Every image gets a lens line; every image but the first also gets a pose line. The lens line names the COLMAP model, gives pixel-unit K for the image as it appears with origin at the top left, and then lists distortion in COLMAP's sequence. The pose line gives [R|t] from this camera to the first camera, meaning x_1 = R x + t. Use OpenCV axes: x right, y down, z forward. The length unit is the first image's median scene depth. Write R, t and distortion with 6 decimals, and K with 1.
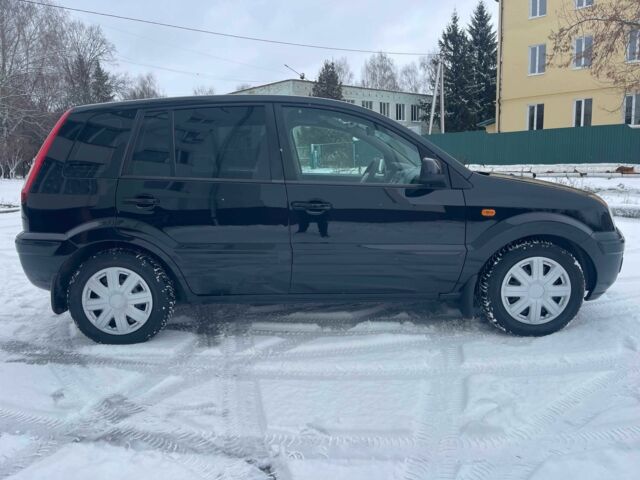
lens RADIAL K [[486.2, 0, 315.6], [0, 486.2, 240.1], [0, 0, 1]] dist [0.075935, -0.103376]
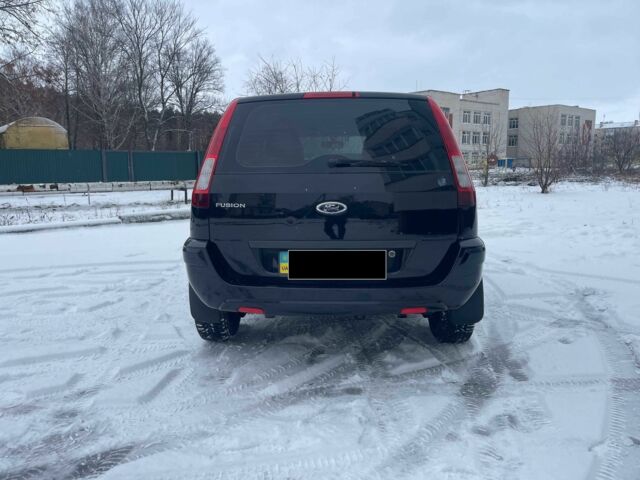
lens RADIAL K [[486.2, 0, 315.6], [0, 486.2, 240.1], [0, 0, 1]] dist [0.075935, -0.103376]
pose [[0.034375, -0.116180, 0.992633, -1.411231], [0.171212, 0.979222, 0.108681, -0.147814], [-0.984634, 0.166214, 0.053552, 1.218844]]
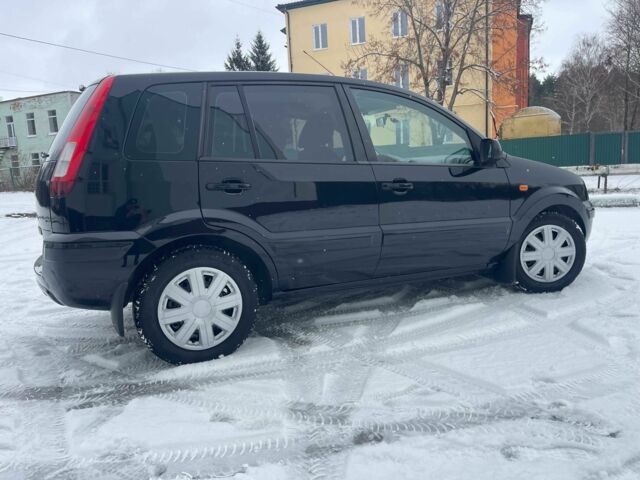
lens RADIAL K [[486.2, 0, 315.6], [0, 486.2, 240.1], [0, 0, 1]] dist [0.075935, -0.103376]
pose [[0.900857, -0.074351, 0.427702, -0.562600], [0.093311, 0.995360, -0.023506, 0.045656], [-0.423969, 0.061085, 0.903614, 0.160922]]
